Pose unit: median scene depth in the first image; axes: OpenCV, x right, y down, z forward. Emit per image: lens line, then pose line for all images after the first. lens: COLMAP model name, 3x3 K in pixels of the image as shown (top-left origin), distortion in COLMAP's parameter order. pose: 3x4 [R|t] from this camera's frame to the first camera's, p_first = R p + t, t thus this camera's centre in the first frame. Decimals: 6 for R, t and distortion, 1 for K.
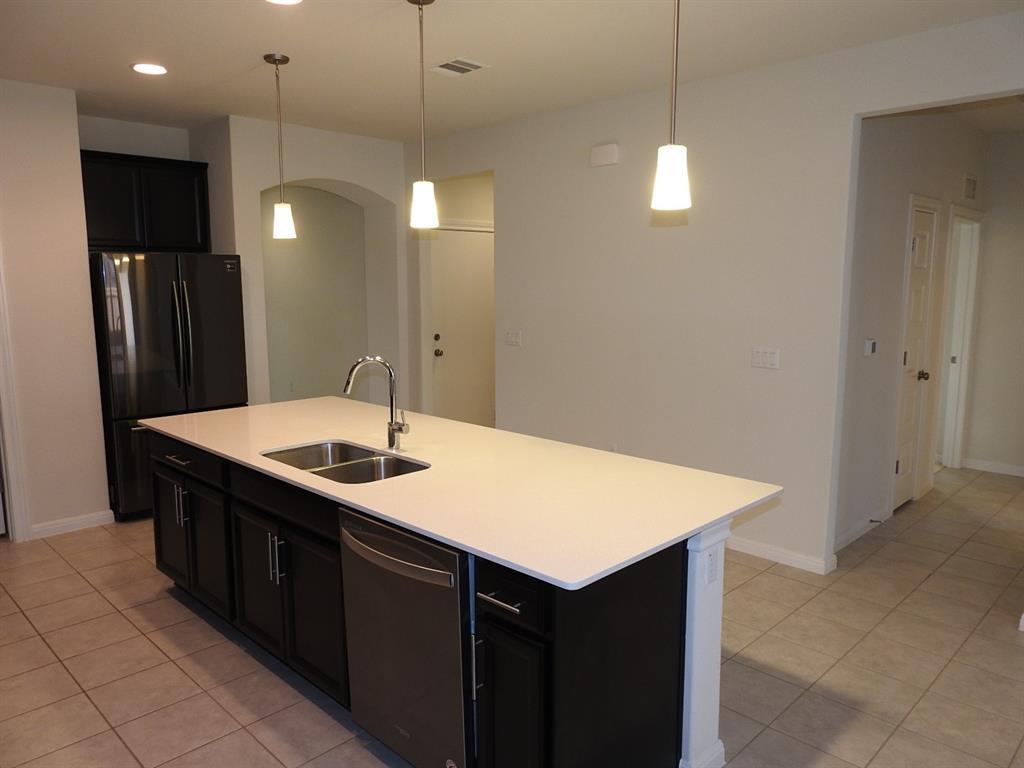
lens RADIAL K [[735.9, 0, 513.1], [0, 735.9, 381.1], [0, 0, 1]] dist [-0.004692, 0.005434]
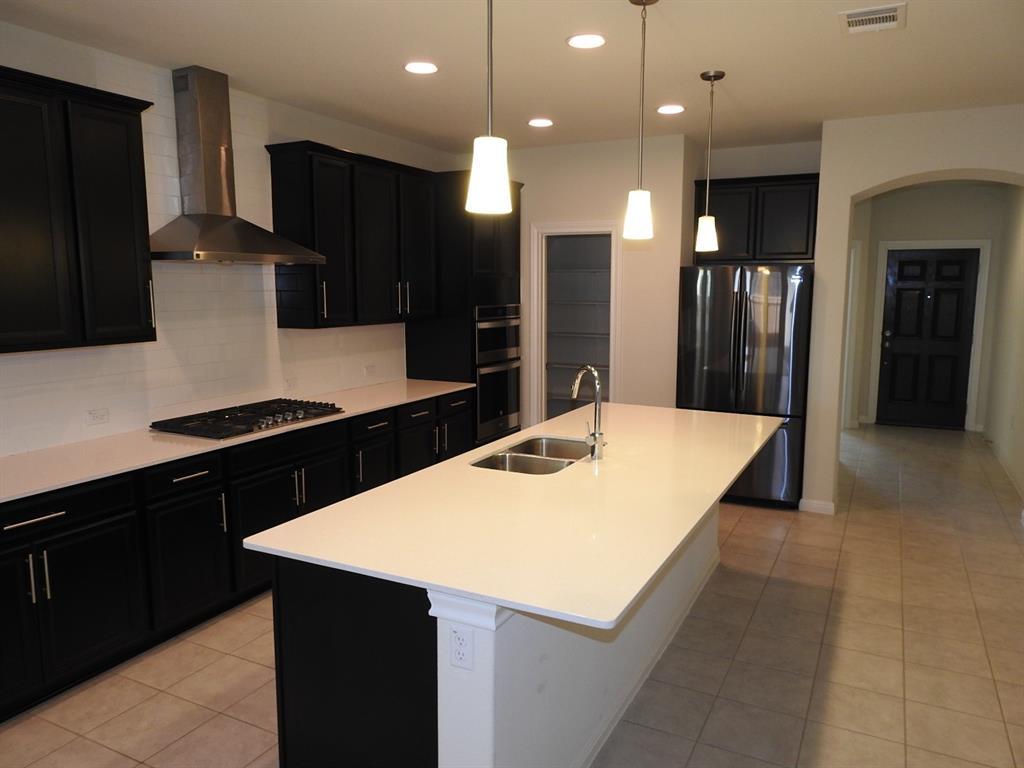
lens RADIAL K [[735.9, 0, 515.0], [0, 735.9, 381.8], [0, 0, 1]] dist [-0.004692, 0.005434]
pose [[0.299704, 0.127756, -0.945440, 0.476882], [-0.136041, 0.986589, 0.090191, -0.056675], [0.944283, 0.101588, 0.313065, 0.359027]]
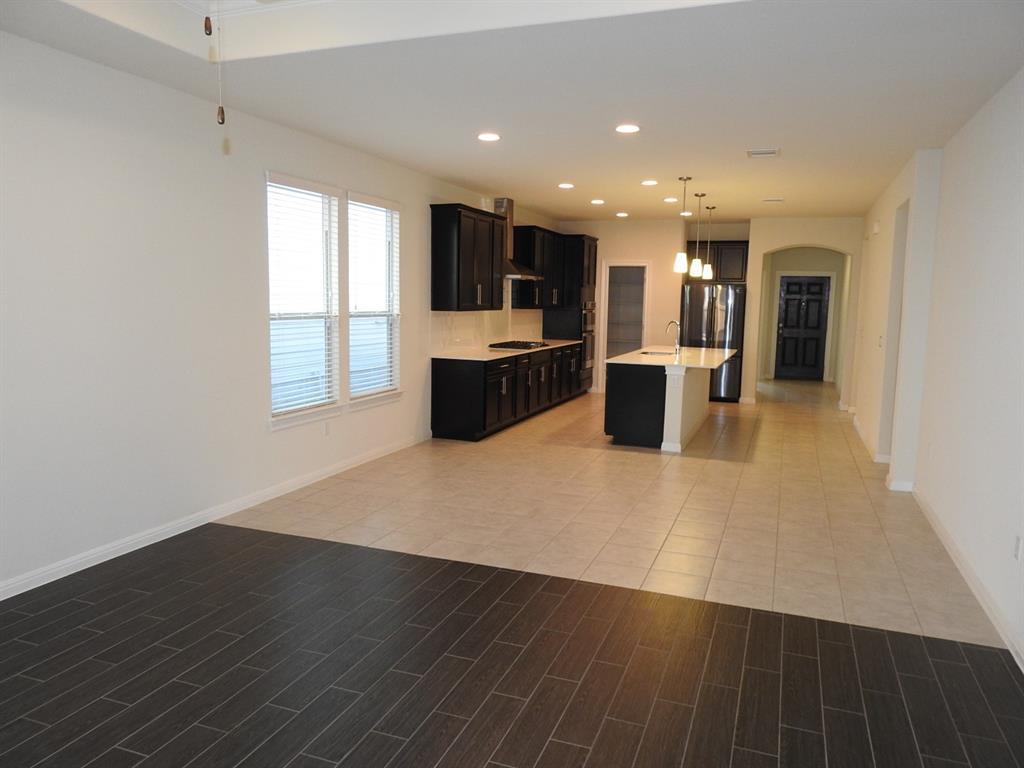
lens RADIAL K [[735.9, 0, 507.8], [0, 735.9, 383.9], [0, 0, 1]] dist [-0.004692, 0.005434]
pose [[0.401610, 0.119222, -0.908017, 1.349427], [-0.150818, 0.986563, 0.062829, 0.079507], [0.903307, 0.111713, 0.414195, -0.459800]]
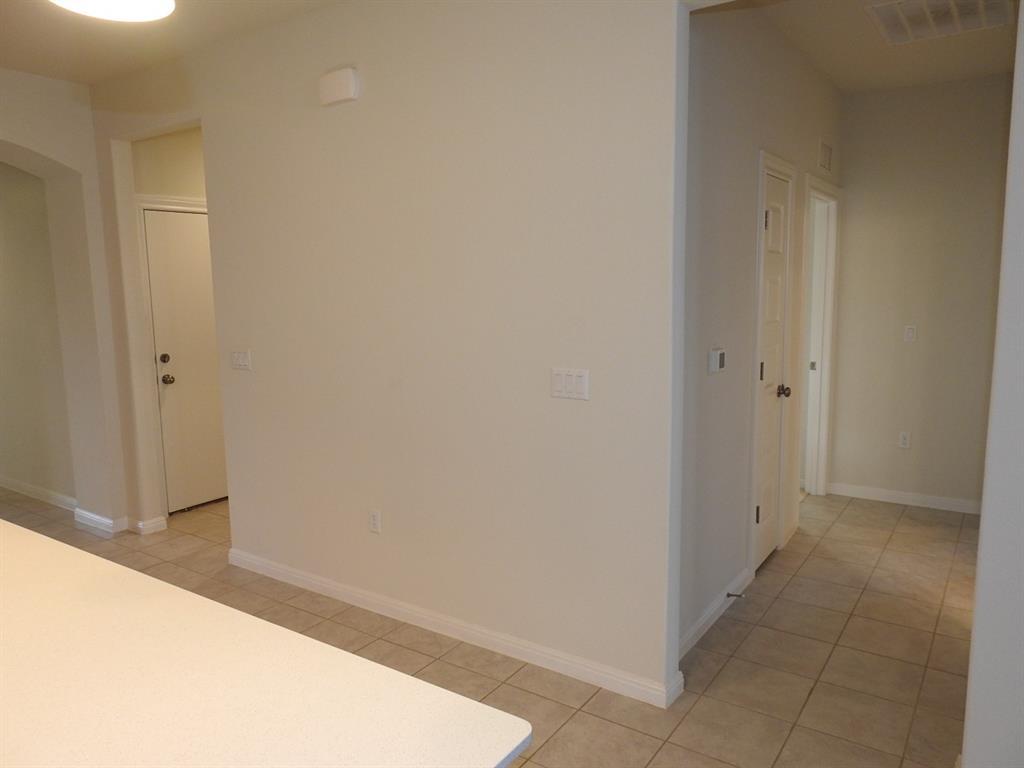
lens RADIAL K [[735.9, 0, 511.5], [0, 735.9, 381.0], [0, 0, 1]] dist [-0.004692, 0.005434]
pose [[0.984482, -0.038455, 0.171219, 0.149464], [0.039578, 0.999212, -0.003148, -0.028447], [-0.170963, 0.009875, 0.985228, 0.298184]]
